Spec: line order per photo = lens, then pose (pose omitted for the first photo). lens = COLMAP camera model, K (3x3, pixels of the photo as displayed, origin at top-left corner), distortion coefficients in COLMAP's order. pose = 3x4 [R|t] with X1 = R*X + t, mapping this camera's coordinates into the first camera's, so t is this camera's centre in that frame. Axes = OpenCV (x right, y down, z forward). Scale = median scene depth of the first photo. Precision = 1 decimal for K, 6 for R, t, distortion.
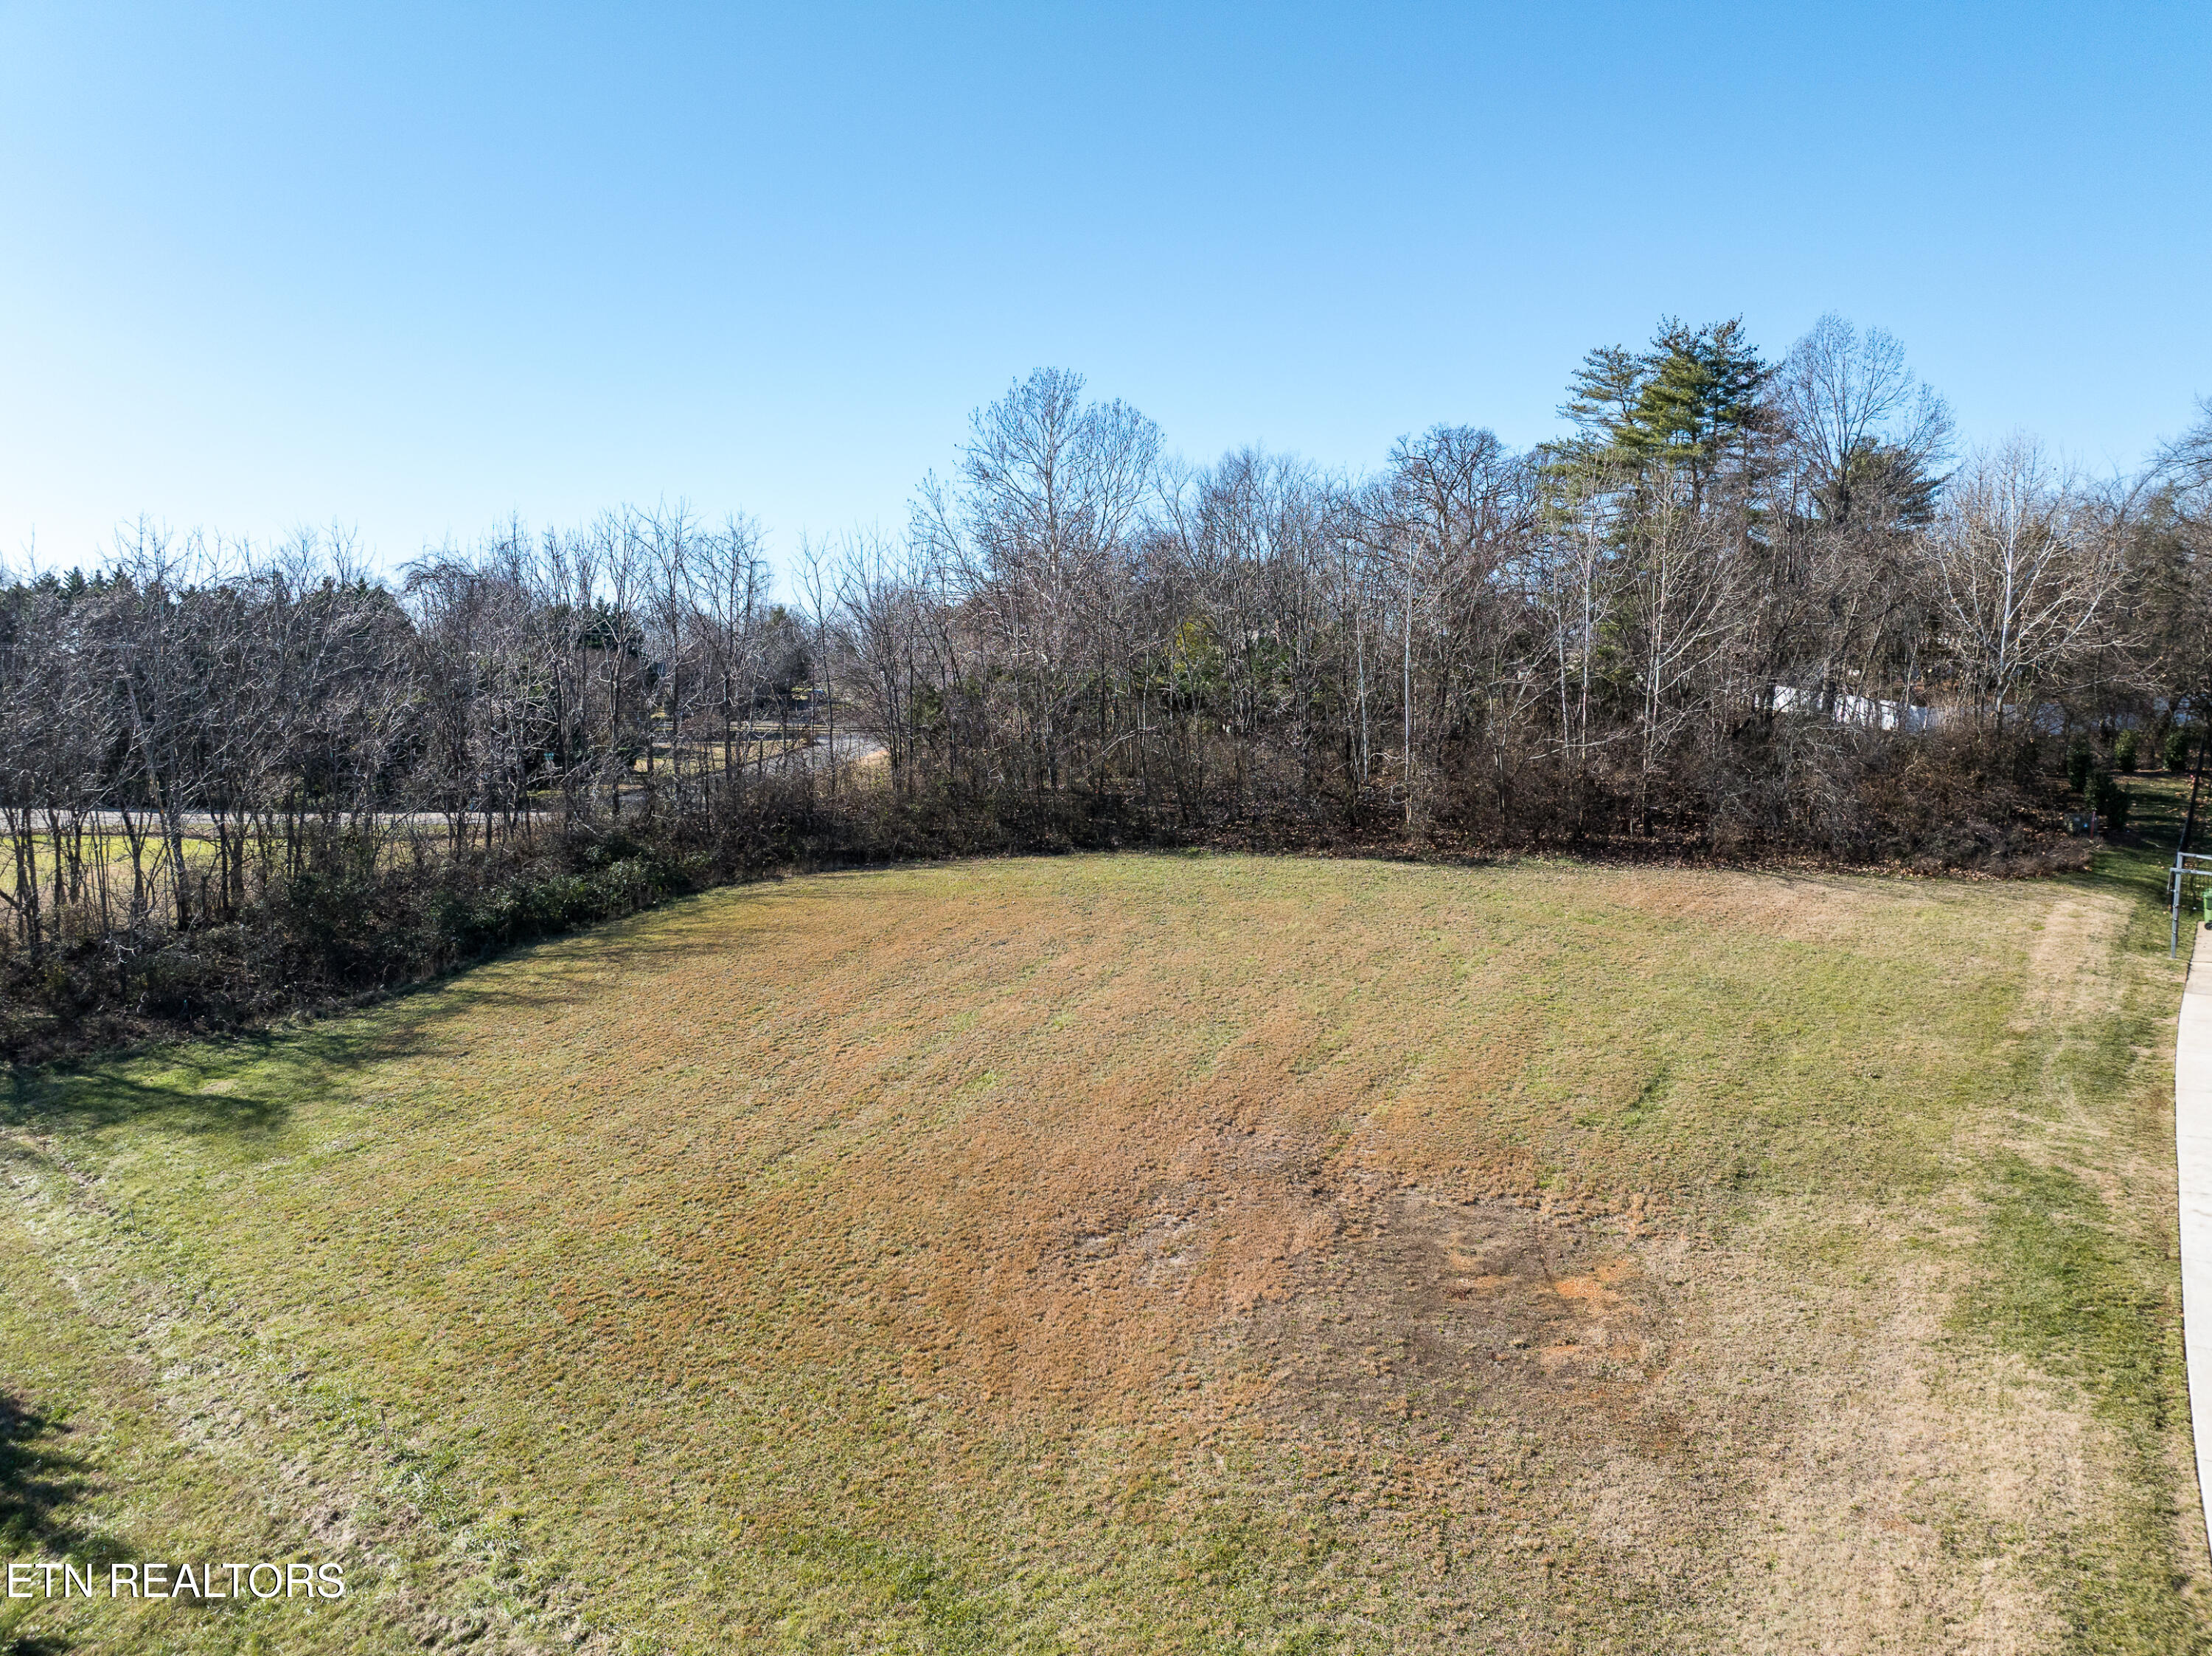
lens RADIAL K [[1684.3, 0, 1095.4], [0, 1684.3, 800.5], [0, 0, 1]] dist [-0.044953, -0.005010]
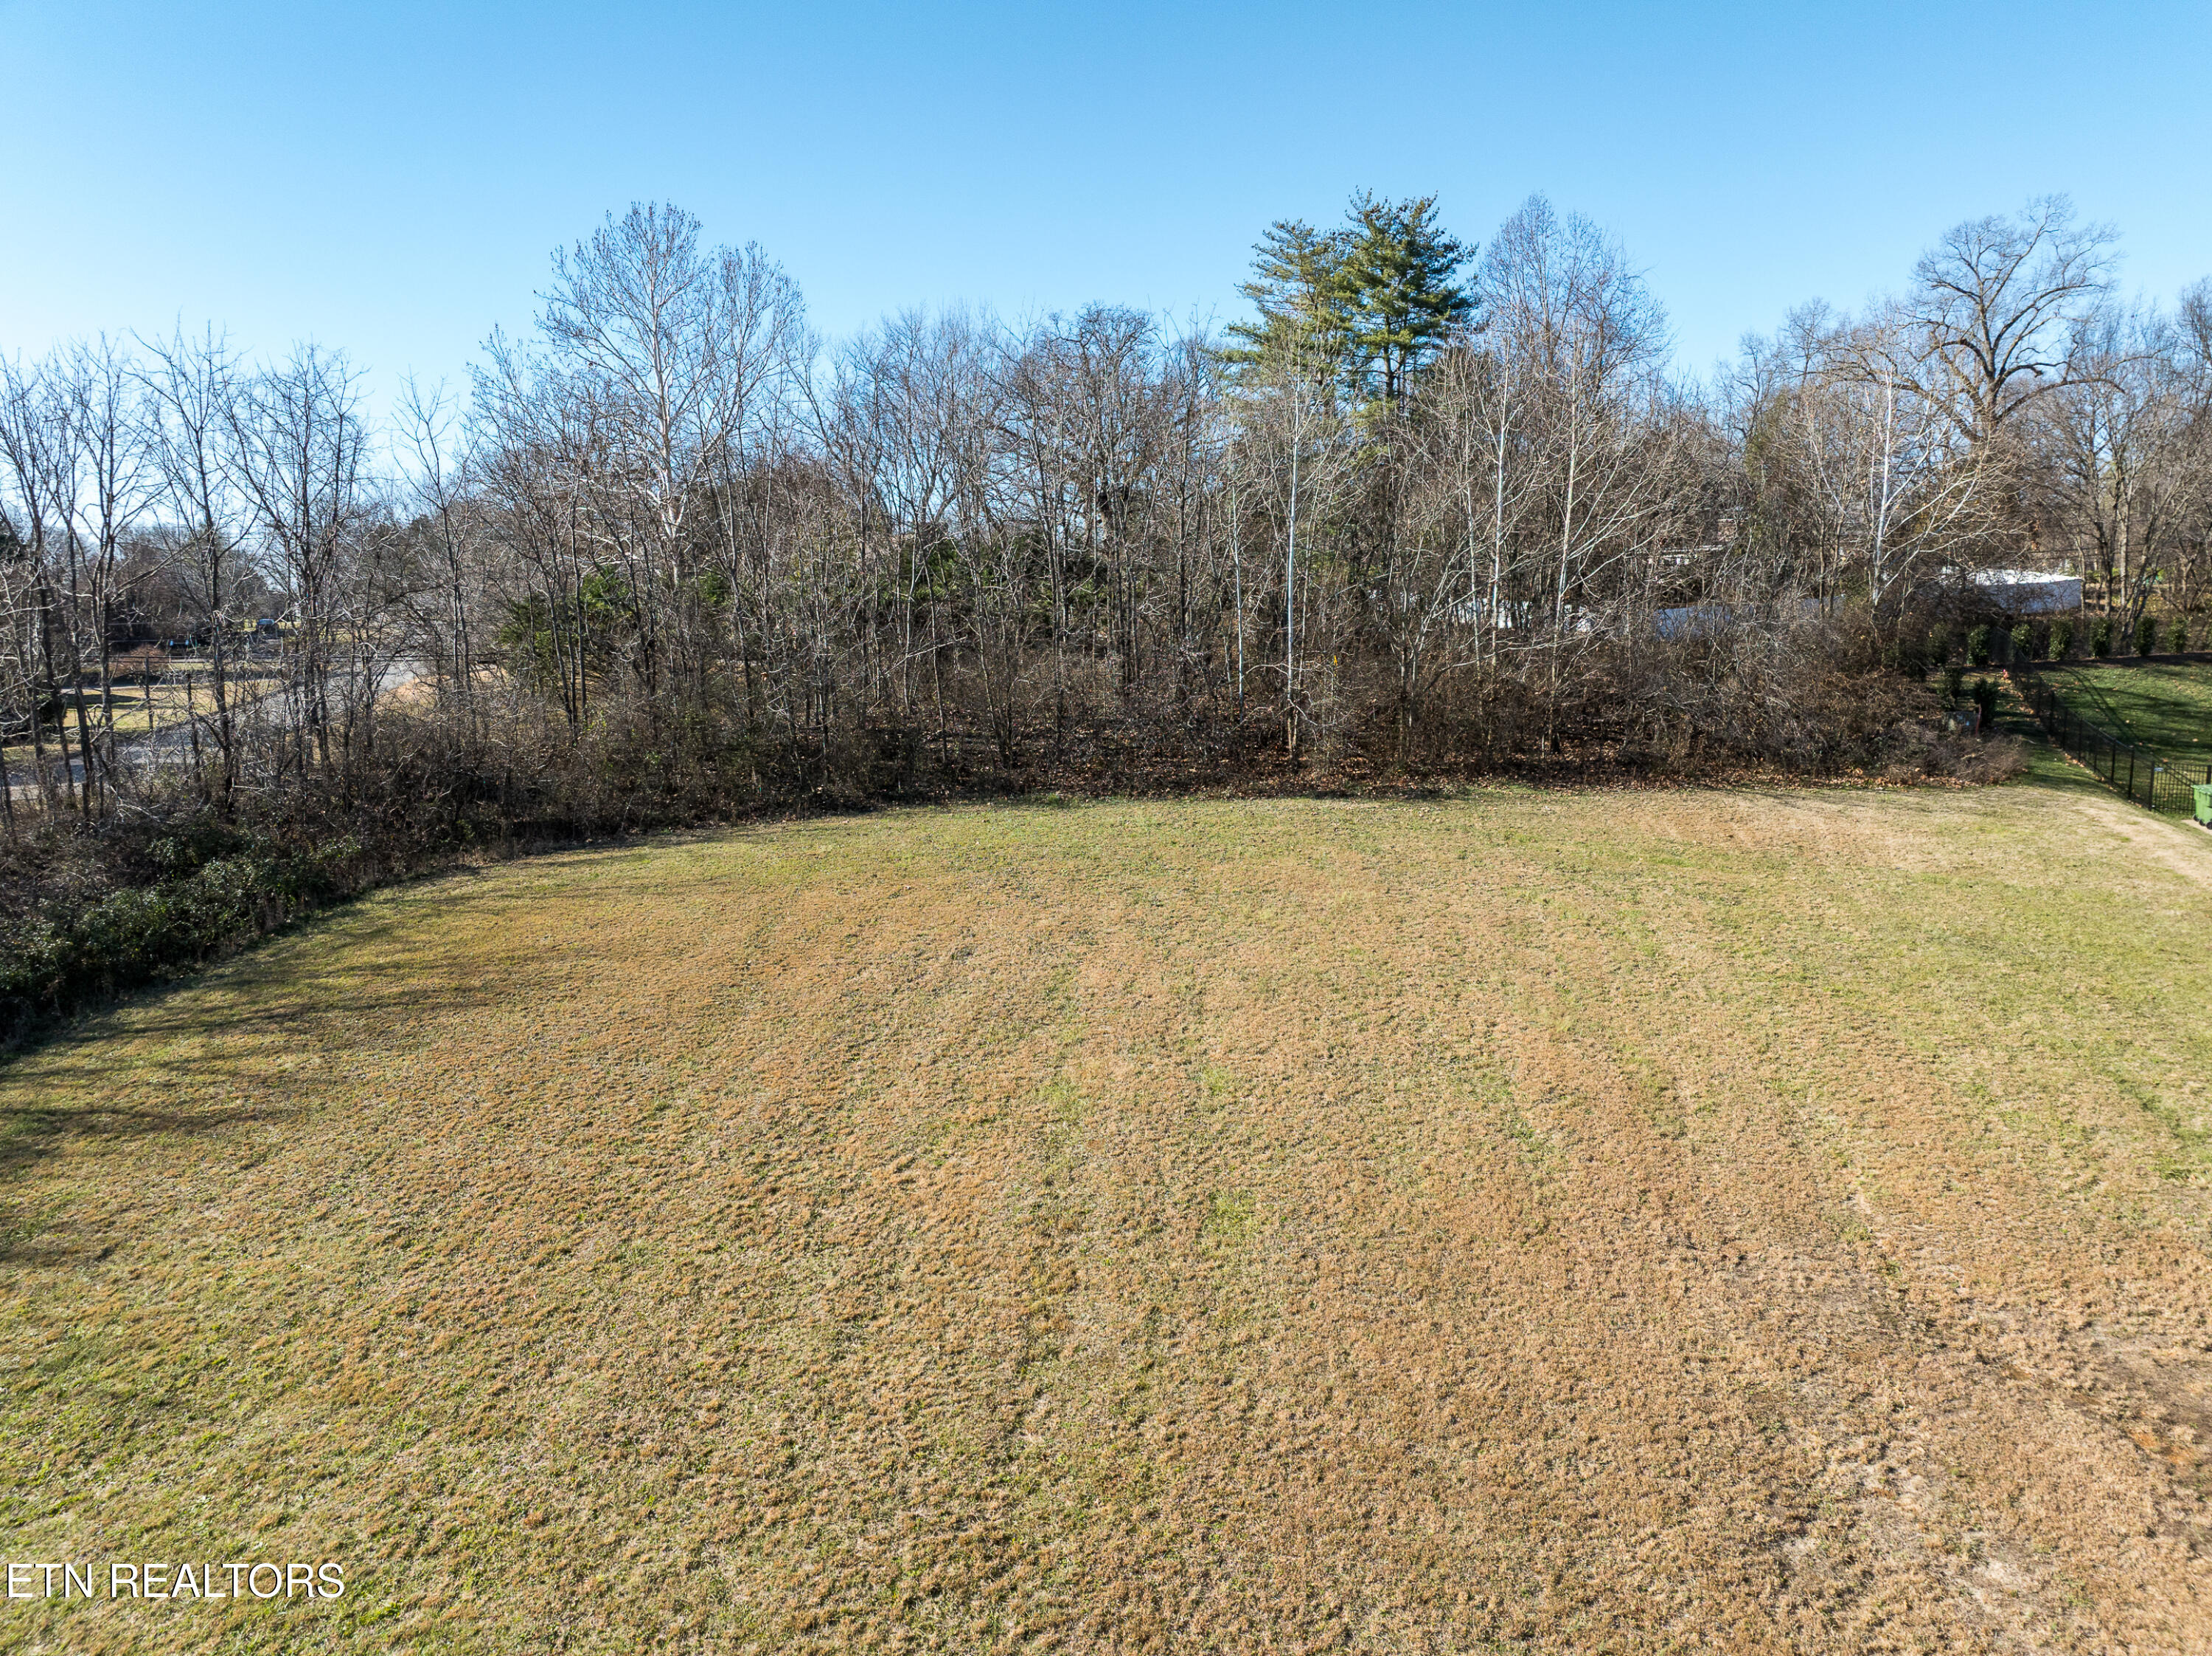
lens RADIAL K [[1664.5, 0, 1177.8], [0, 1664.5, 826.4], [0, 0, 1]] dist [-0.032861, -0.002274]
pose [[0.928690, -0.057949, 0.366302, -0.351009], [0.036232, 0.997169, 0.065893, -0.010335], [-0.369084, -0.047922, 0.928160, 0.566623]]
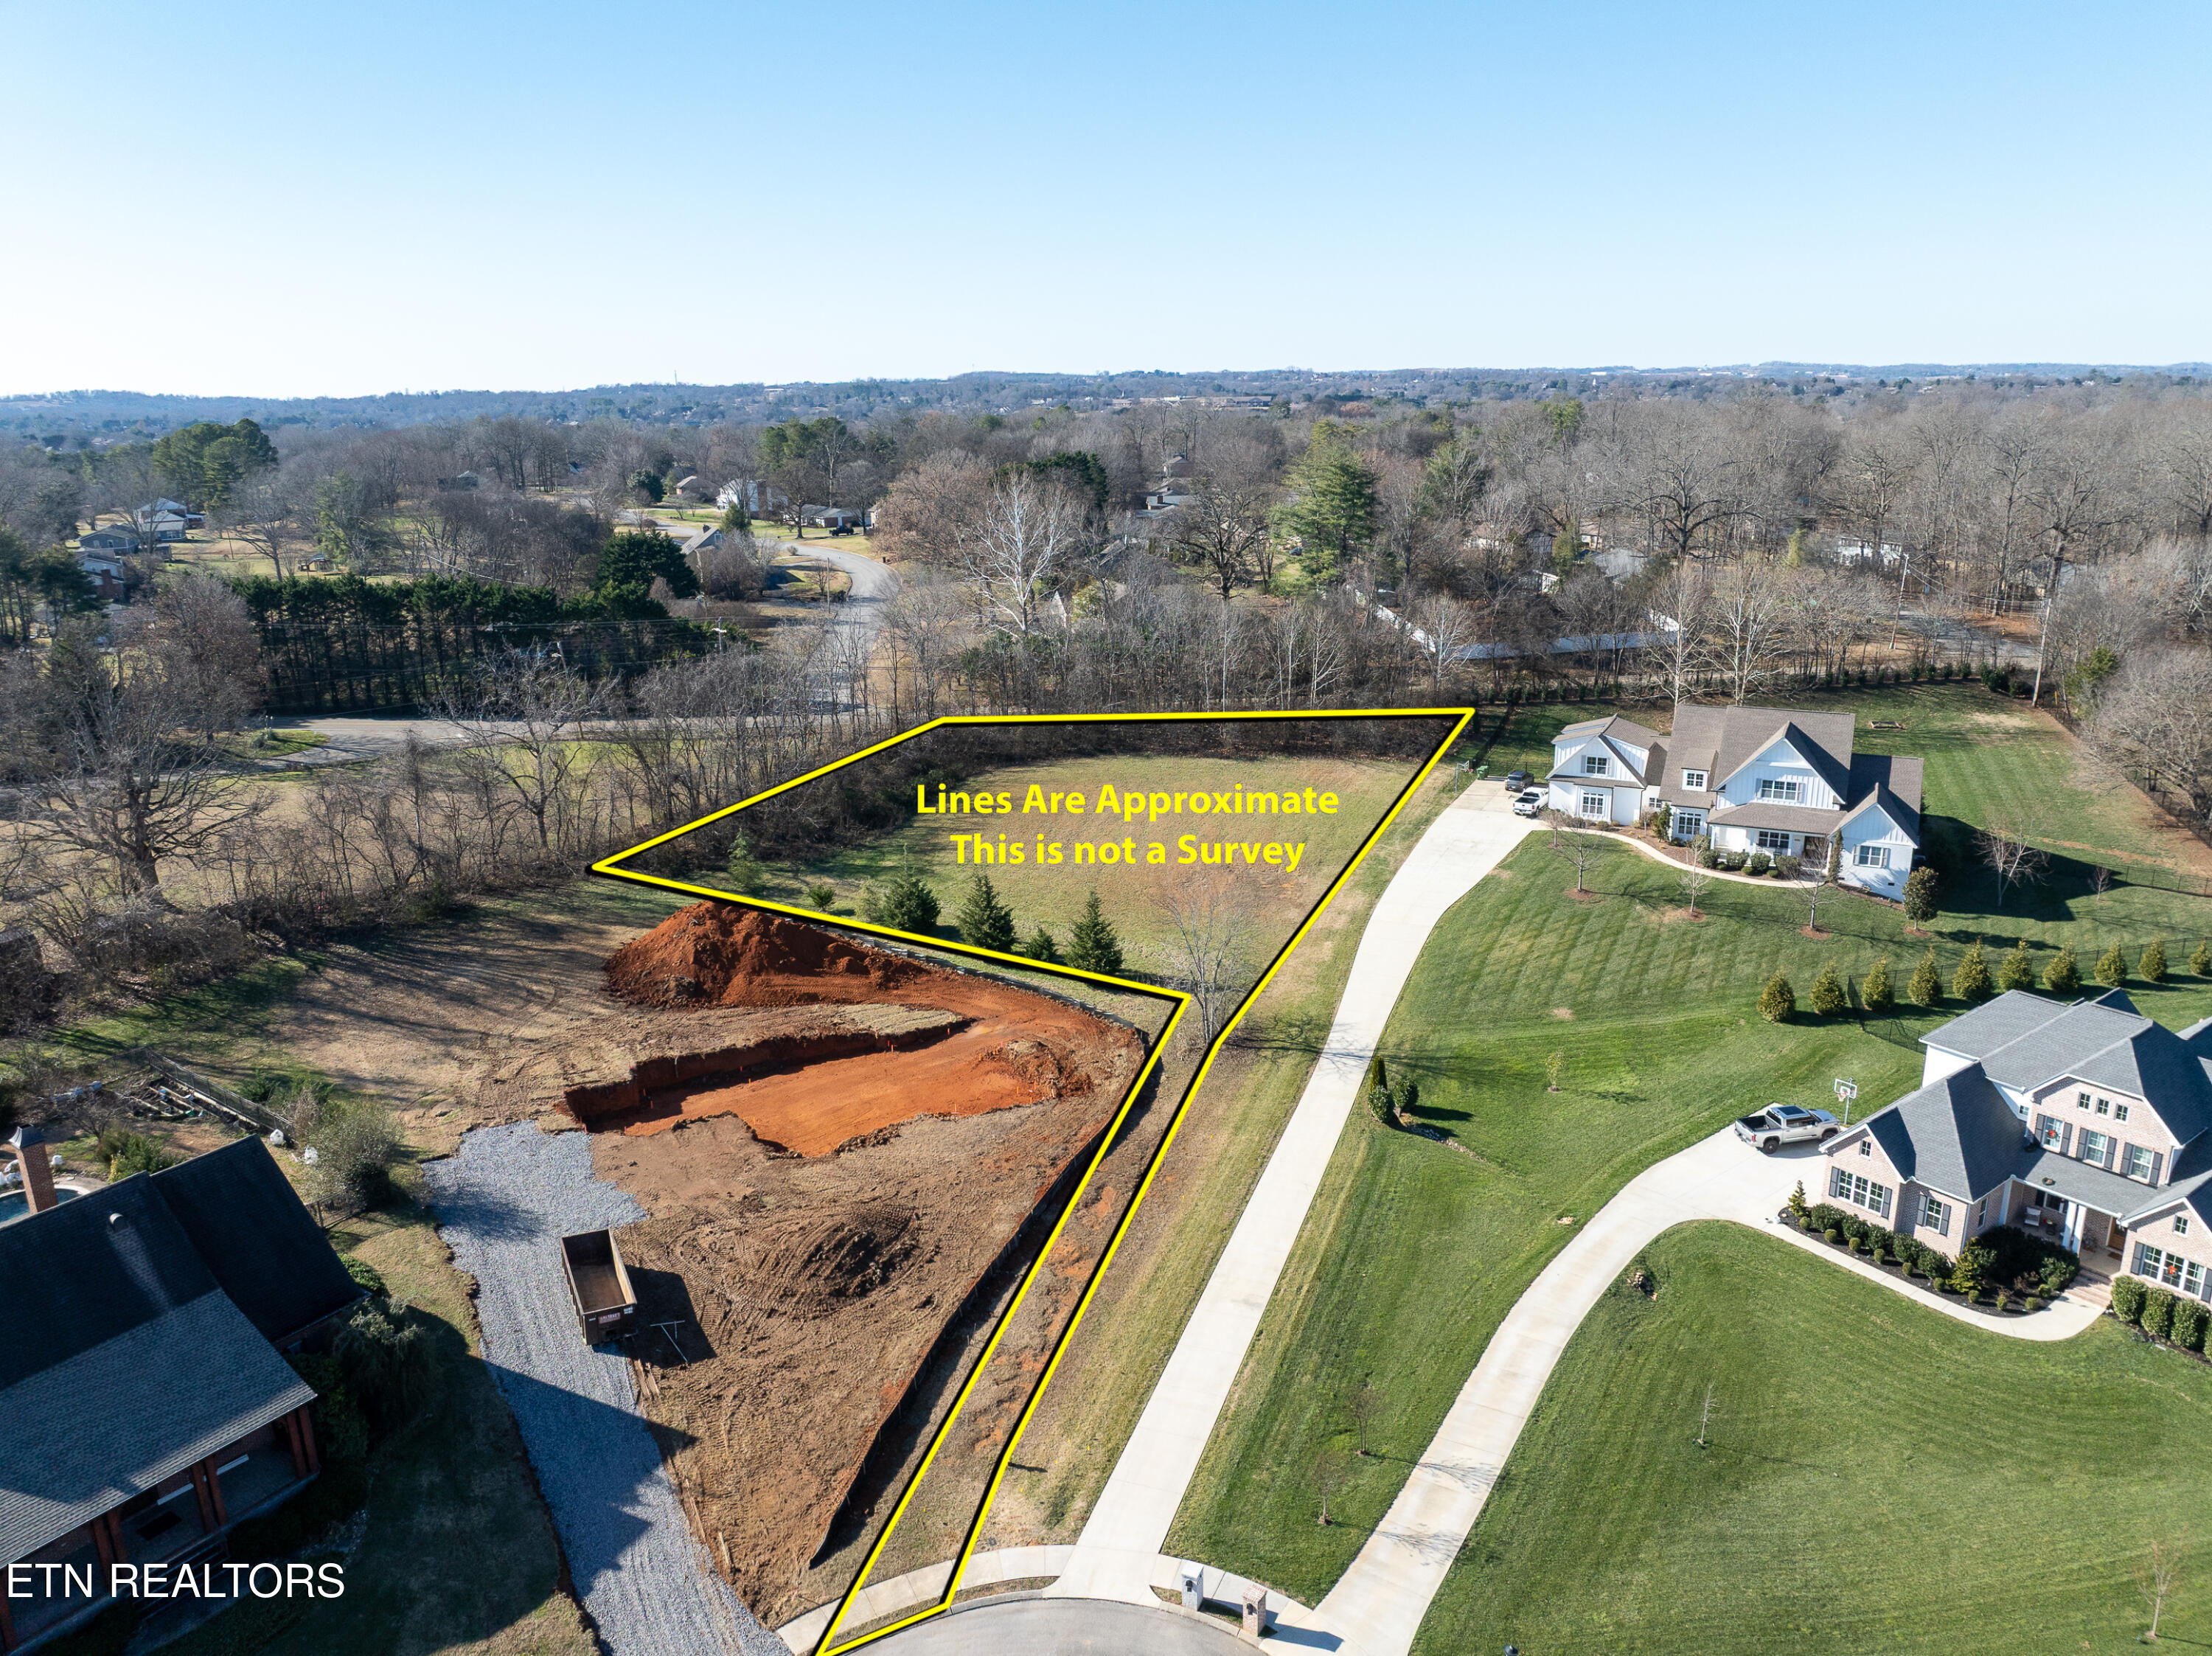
lens RADIAL K [[1674.2, 0, 1106.0], [0, 1674.2, 828.0], [0, 0, 1]] dist [-0.029745, -0.051233]
pose [[0.984775, -0.053323, 0.165452, -0.935284], [0.023033, 0.983425, 0.179849, -0.693781], [-0.172300, -0.173300, 0.969680, -3.284618]]
